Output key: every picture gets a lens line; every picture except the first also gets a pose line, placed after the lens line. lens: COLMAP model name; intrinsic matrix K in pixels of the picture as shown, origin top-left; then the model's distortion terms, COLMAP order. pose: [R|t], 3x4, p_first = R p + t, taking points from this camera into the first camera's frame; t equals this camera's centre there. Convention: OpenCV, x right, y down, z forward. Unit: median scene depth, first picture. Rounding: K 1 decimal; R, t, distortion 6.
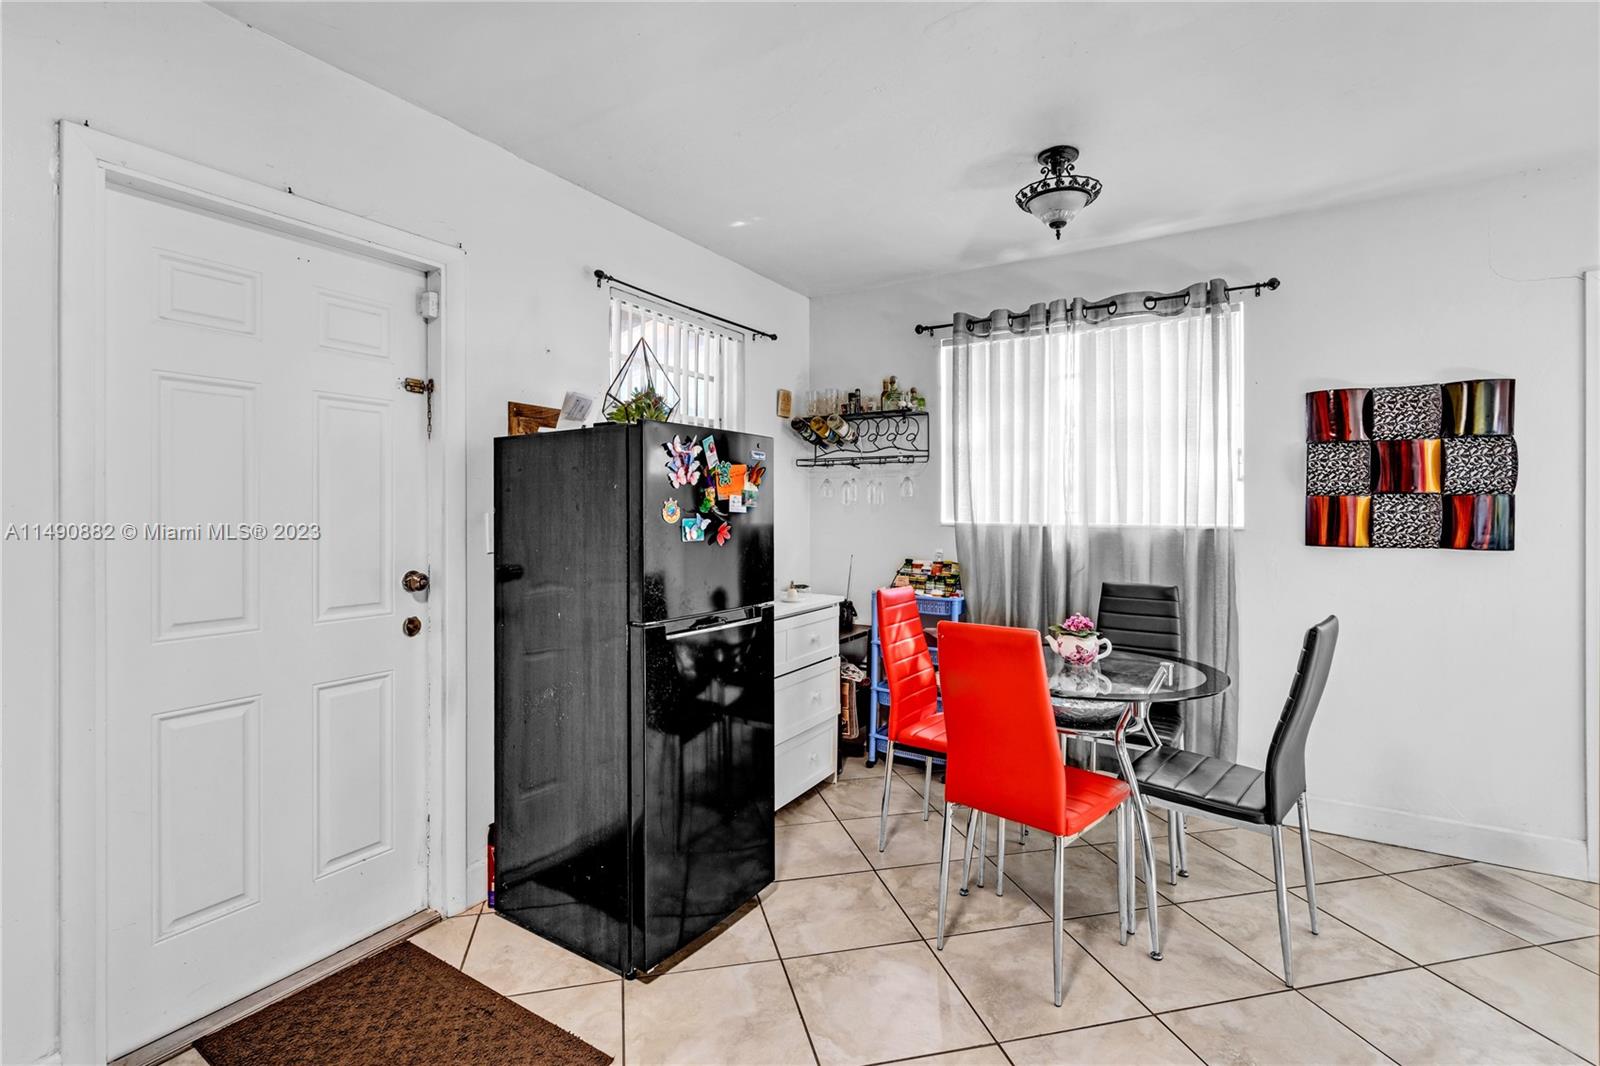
lens RADIAL K [[724.8, 0, 797.3], [0, 724.8, 520.3], [0, 0, 1]] dist [-0.005388, 0.002797]
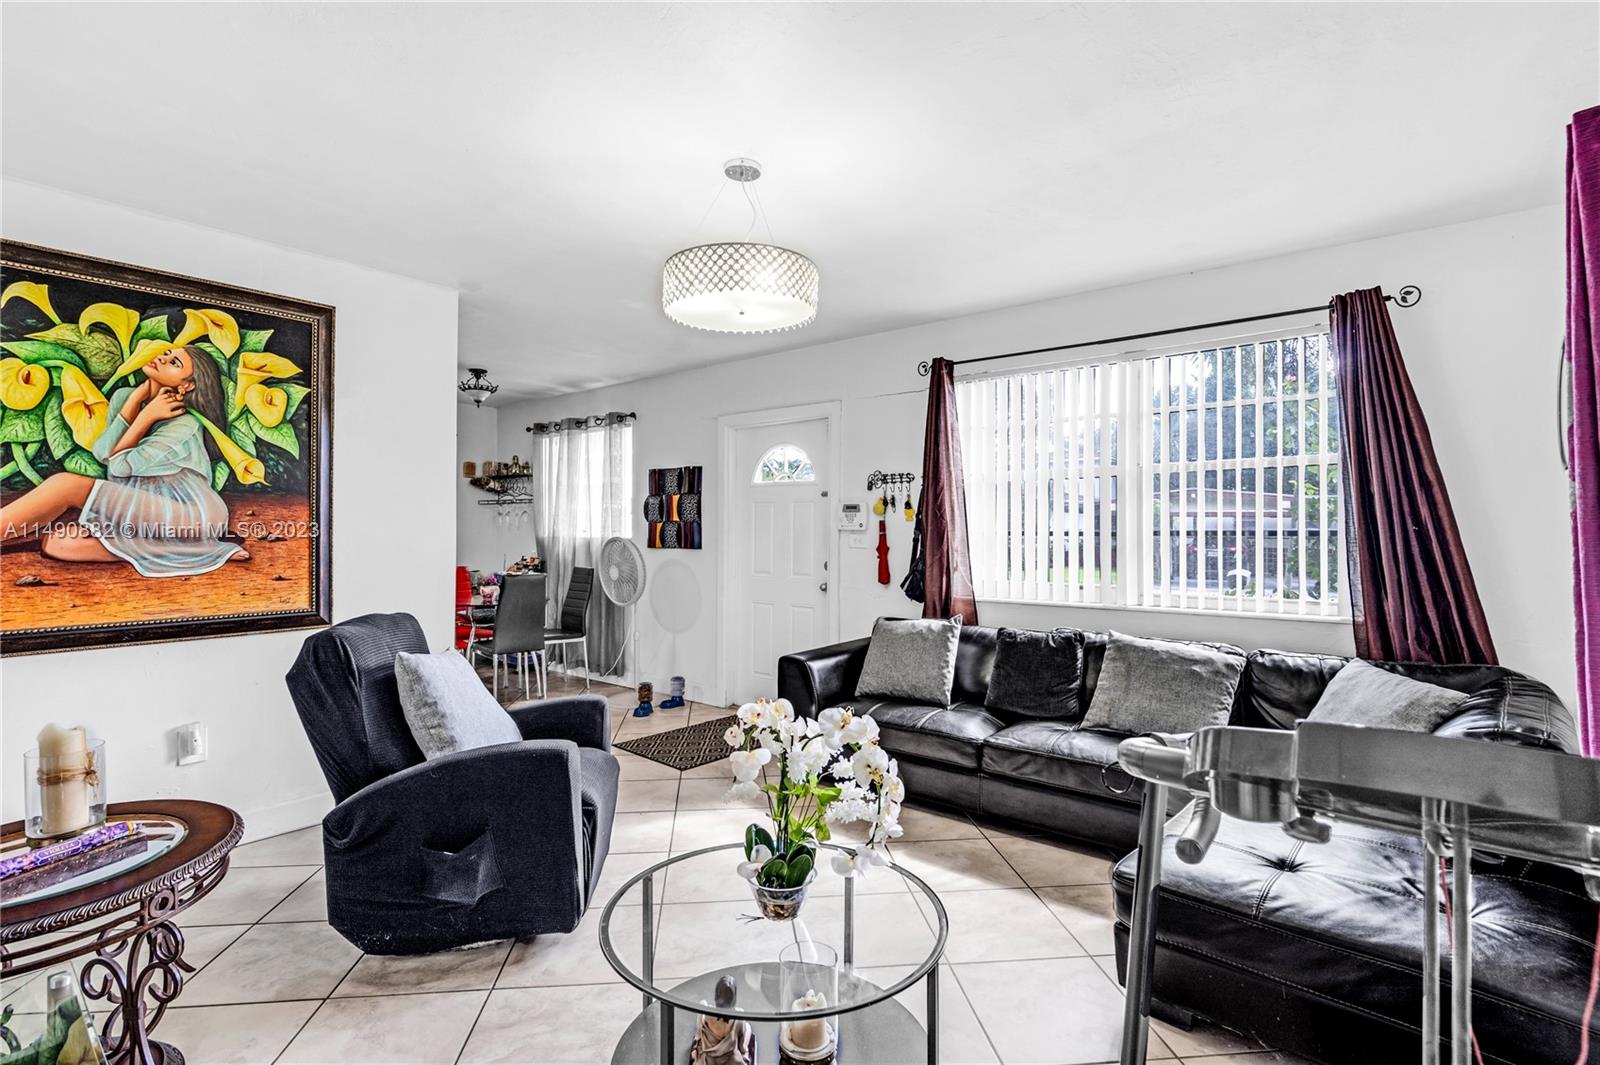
lens RADIAL K [[724.8, 0, 803.2], [0, 724.8, 533.3], [0, 0, 1]] dist [-0.005388, 0.002797]
pose [[0.990487, 0.006975, -0.137428, 1.332774], [-0.009083, 0.999850, -0.014715, 0.019496], [0.137304, 0.015823, 0.990403, -0.845129]]
